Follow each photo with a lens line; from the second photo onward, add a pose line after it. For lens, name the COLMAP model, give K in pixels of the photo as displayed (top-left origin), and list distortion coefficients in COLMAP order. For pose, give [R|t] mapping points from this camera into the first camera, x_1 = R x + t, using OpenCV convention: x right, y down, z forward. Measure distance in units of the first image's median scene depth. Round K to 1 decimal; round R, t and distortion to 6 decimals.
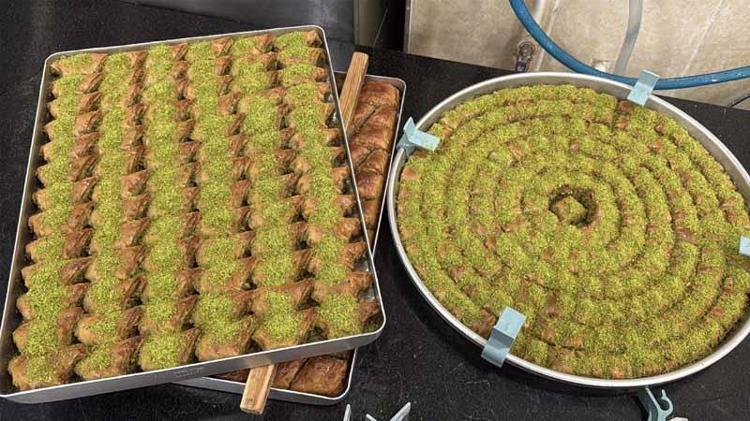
lens RADIAL K [[612.6, 0, 375.0], [0, 612.6, 210.5], [0, 0, 1]] dist [0.179625, -0.367604]
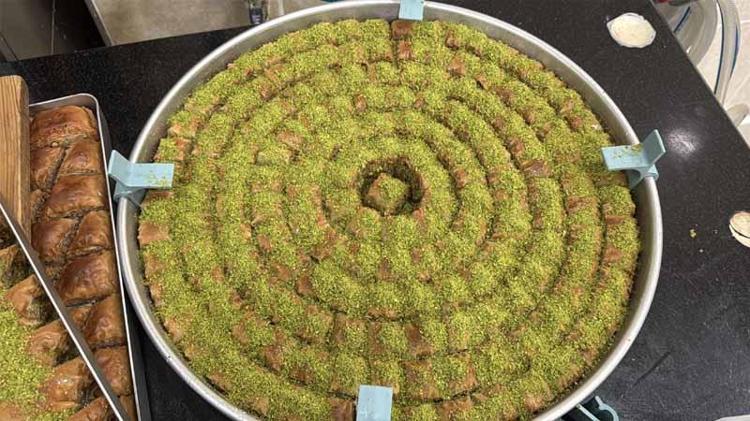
lens RADIAL K [[612.6, 0, 375.0], [0, 612.6, 210.5], [0, 0, 1]] dist [0.179625, -0.367604]
pose [[0.888802, -0.392183, 0.237113, 0.121893], [0.371919, 0.919560, 0.126830, -0.077133], [-0.267780, -0.024540, 0.963167, 0.314162]]
